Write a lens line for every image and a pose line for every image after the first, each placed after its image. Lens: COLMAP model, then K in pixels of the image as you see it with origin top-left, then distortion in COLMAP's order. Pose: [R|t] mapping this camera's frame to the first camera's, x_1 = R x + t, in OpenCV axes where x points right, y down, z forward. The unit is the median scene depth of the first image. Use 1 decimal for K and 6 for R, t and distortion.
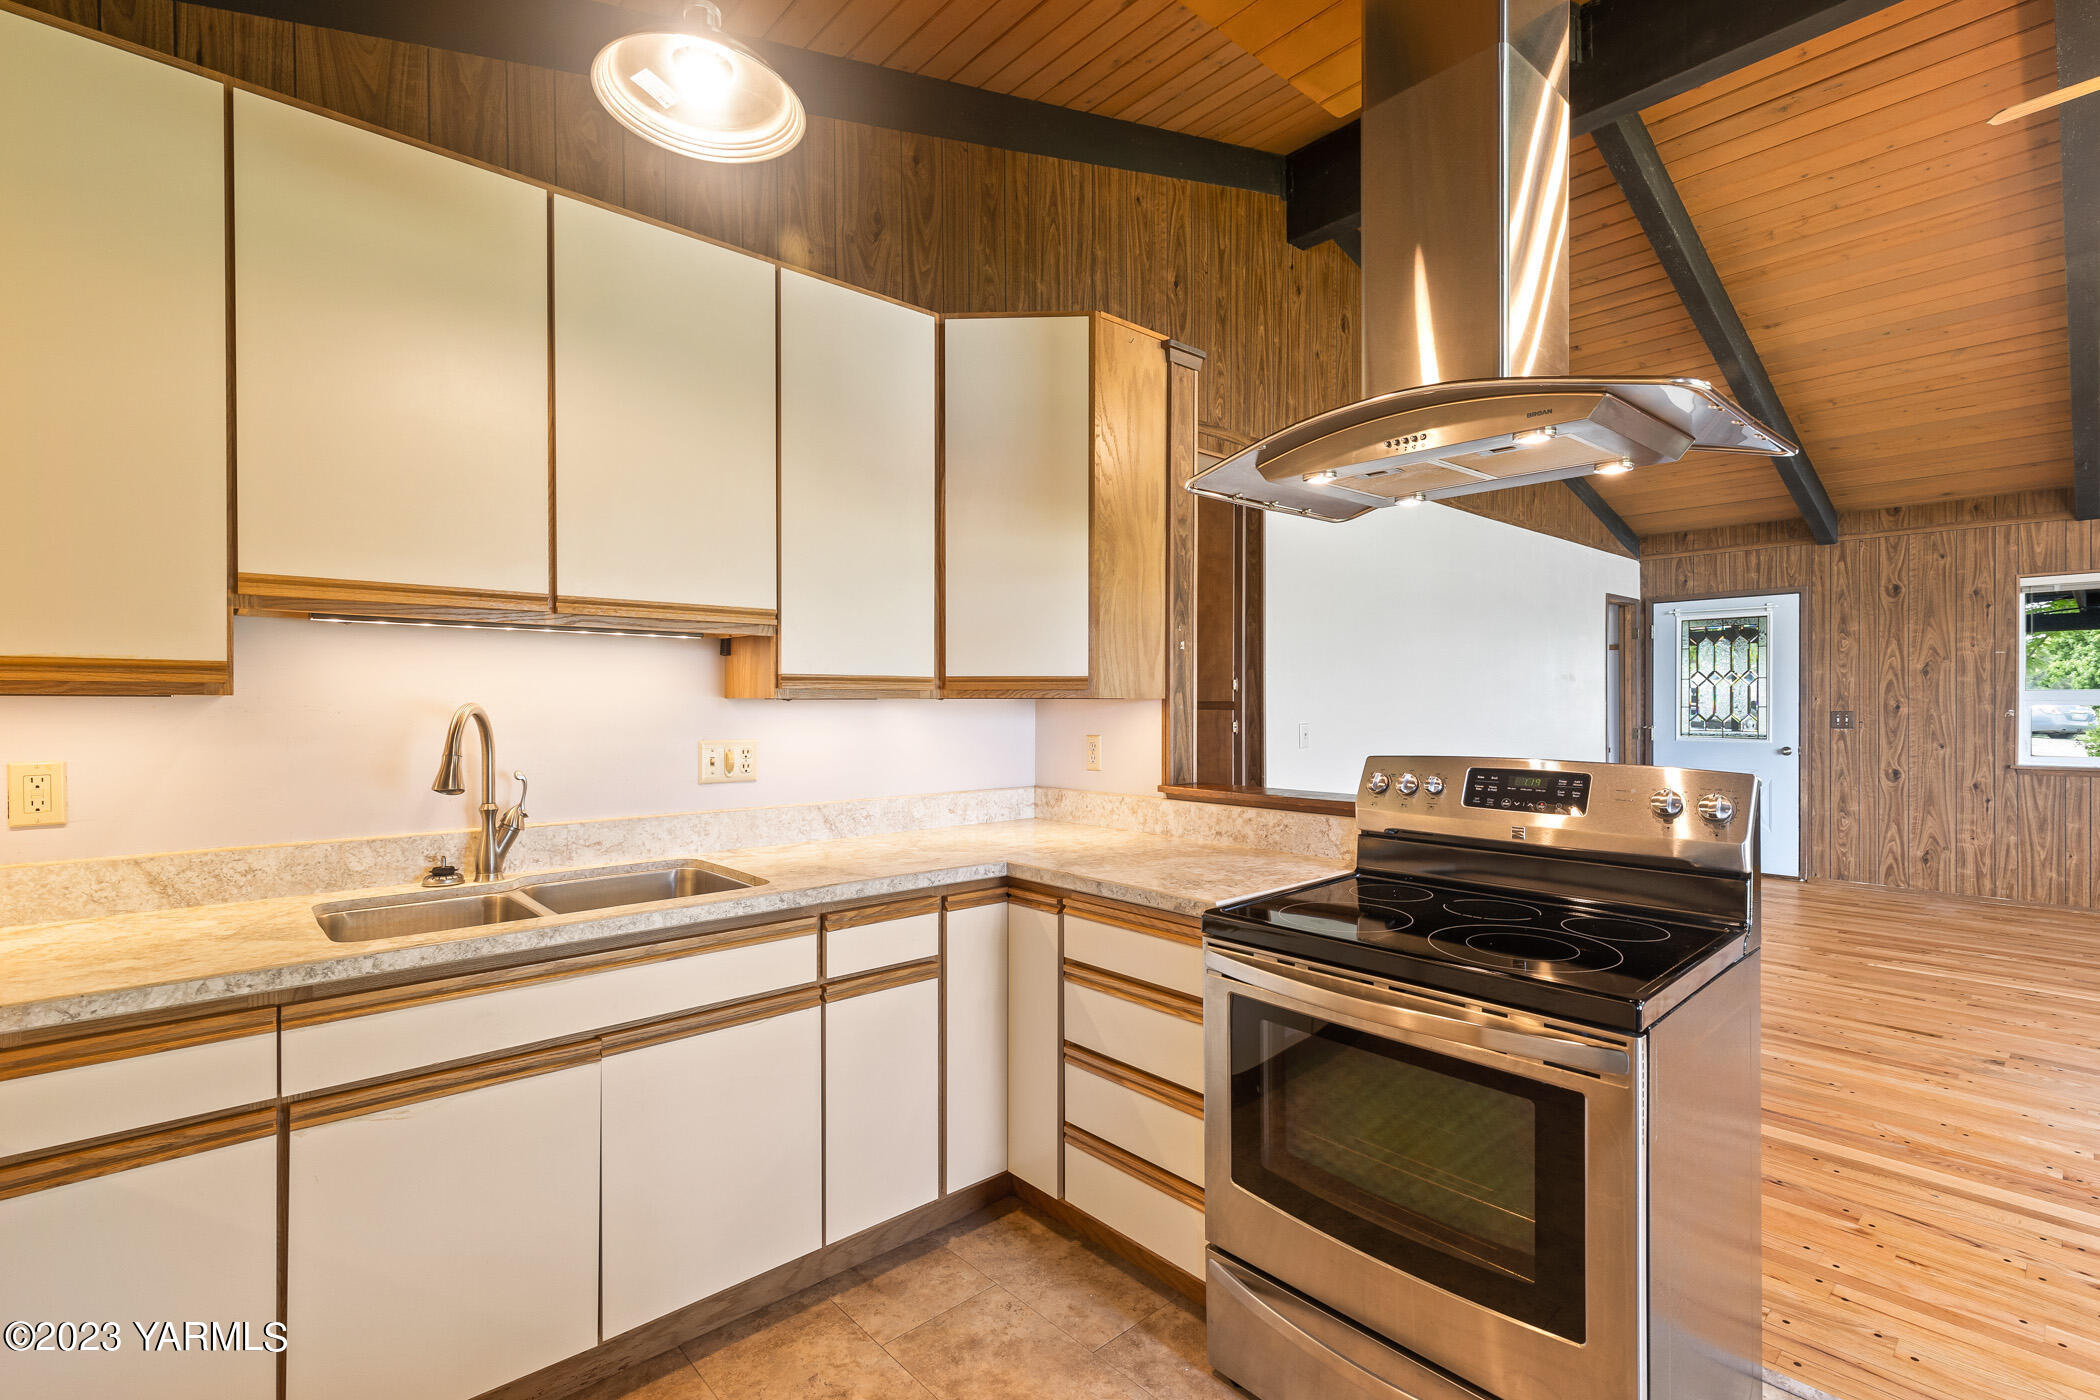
lens RADIAL K [[954.0, 0, 1049.8], [0, 954.0, 707.9], [0, 0, 1]] dist [0.003293, -0.000145]
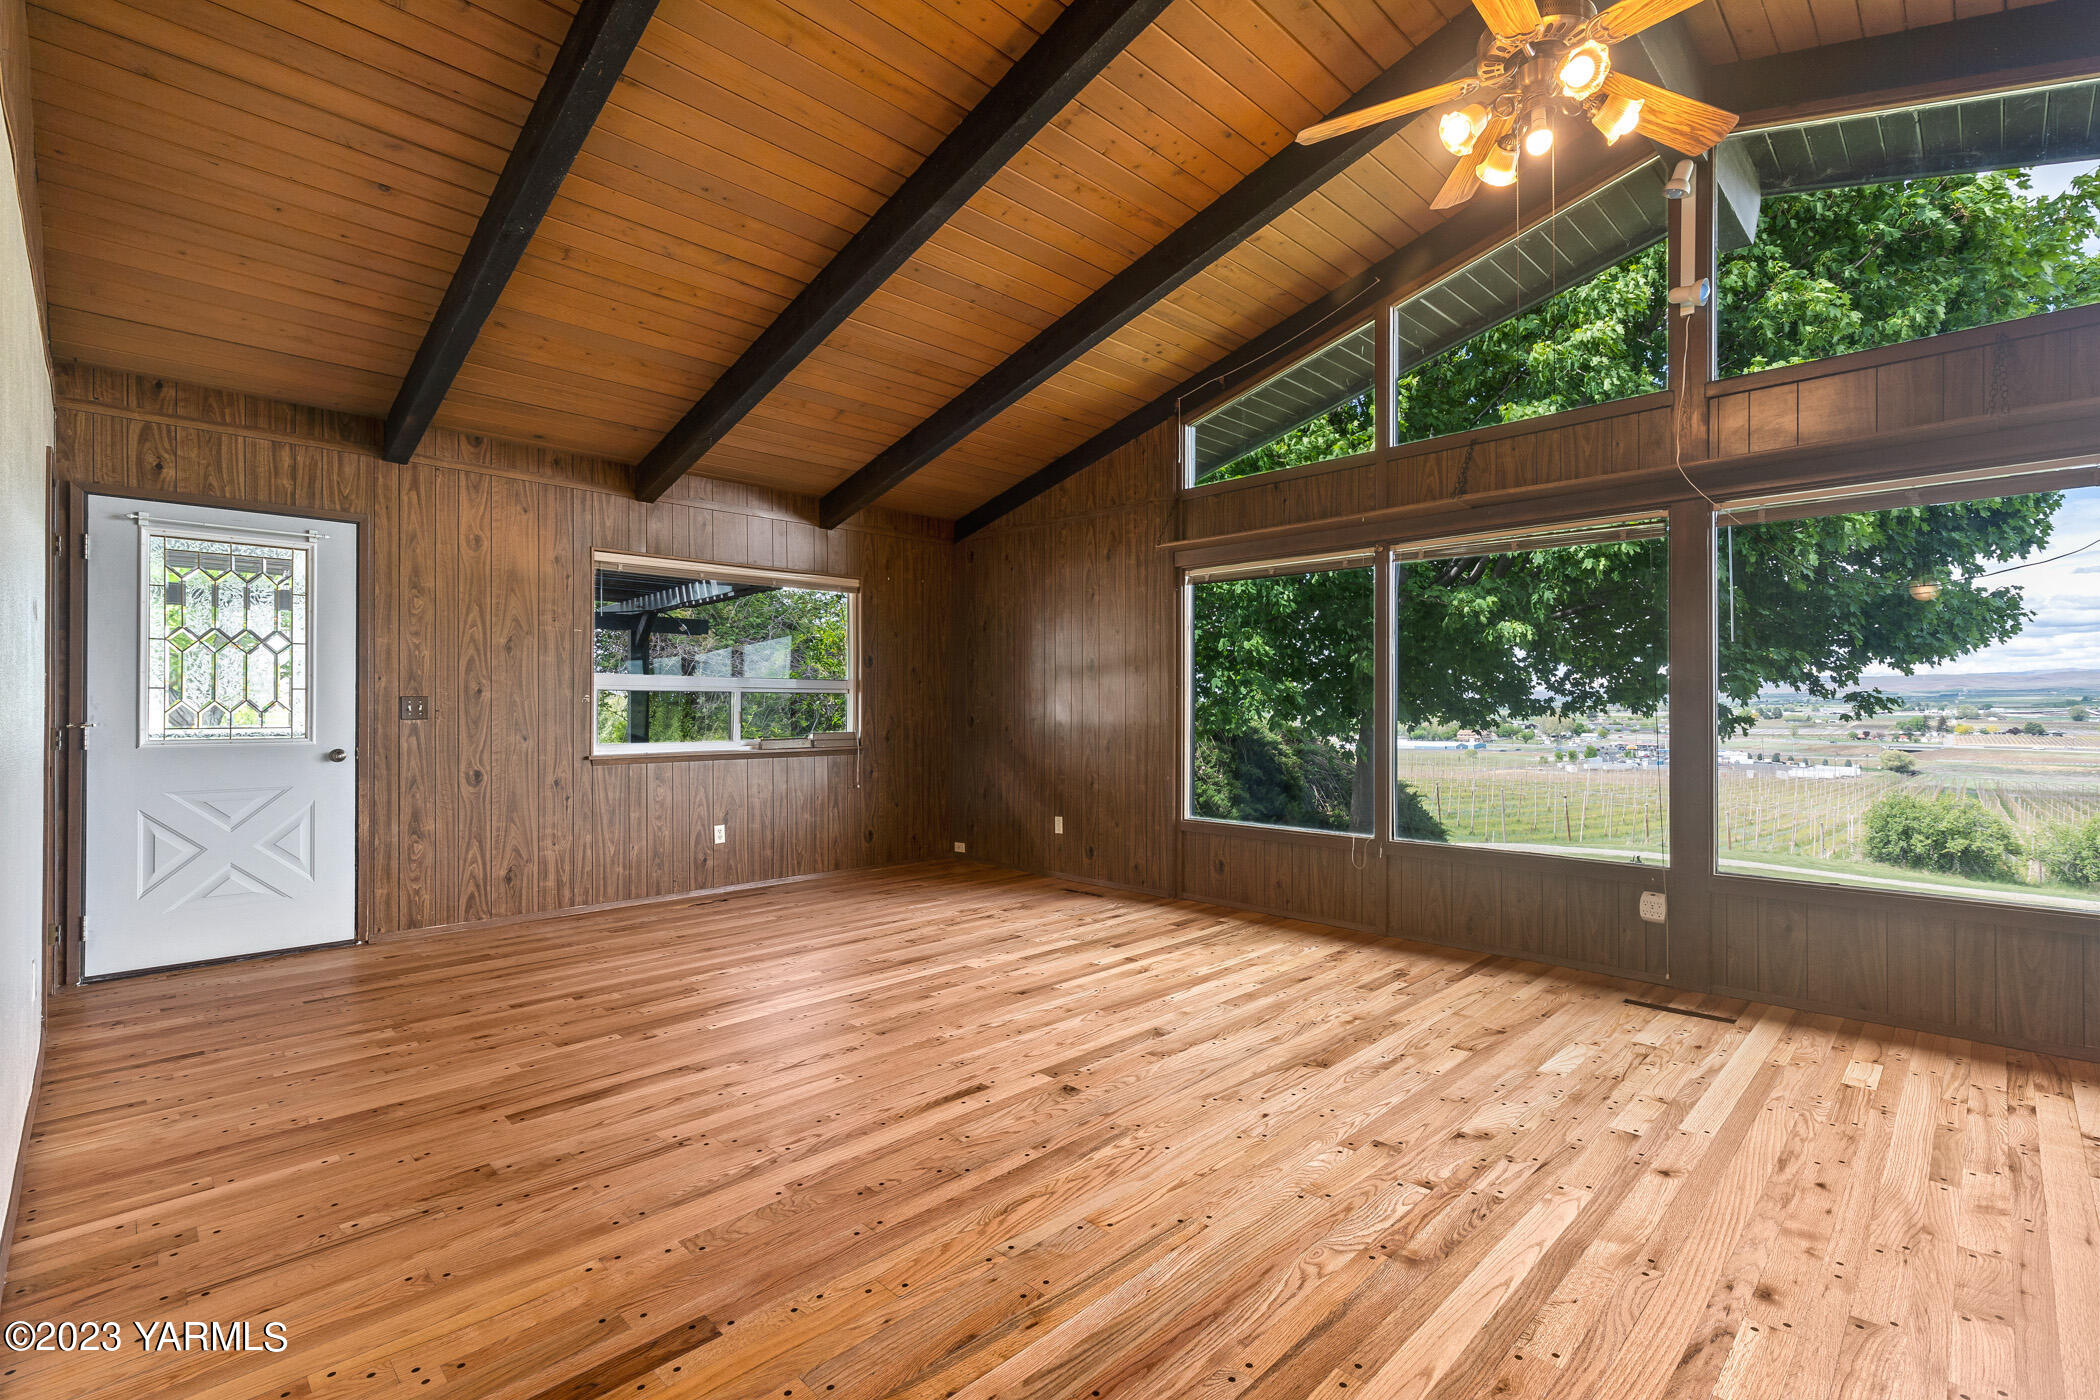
lens RADIAL K [[946.0, 0, 1054.8], [0, 946.0, 701.6], [0, 0, 1]] dist [0.007370, -0.000341]
pose [[-0.058207, 0.010038, 0.998254, 0.087178], [0.008072, 0.999921, -0.009584, 0.020585], [-0.998272, 0.007500, -0.058283, 0.615695]]
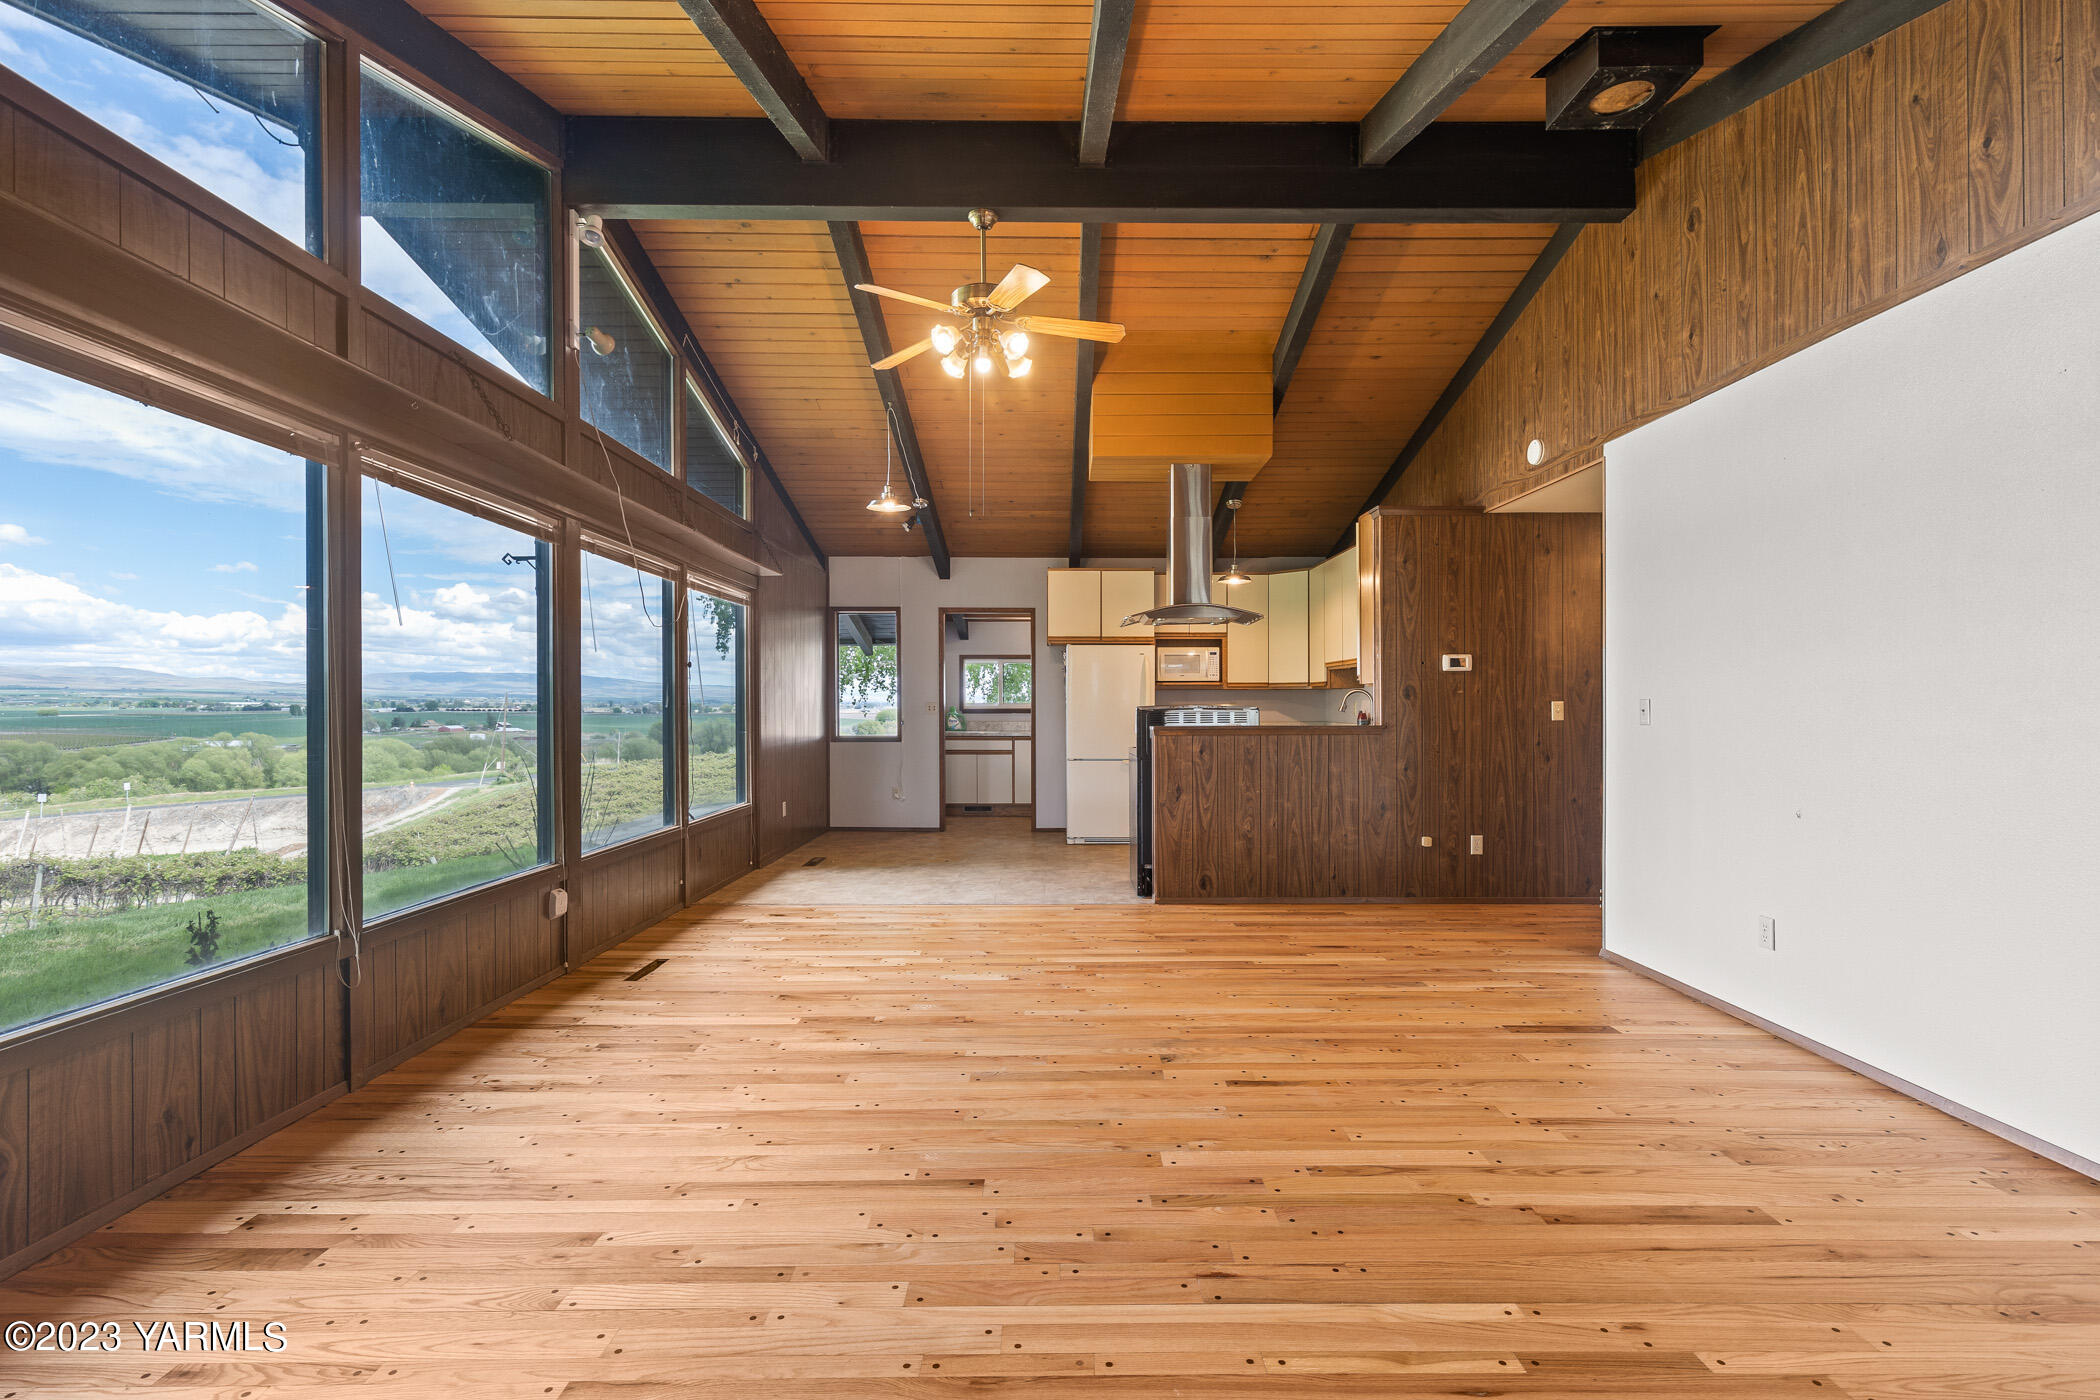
lens RADIAL K [[946.0, 0, 1054.8], [0, 946.0, 701.6], [0, 0, 1]] dist [0.007370, -0.000341]
pose [[-0.666501, 0.000482, -0.745504, 1.013357], [-0.001039, 0.999998, 0.001576, 0.013389], [0.745504, 0.001825, -0.666499, 0.888548]]
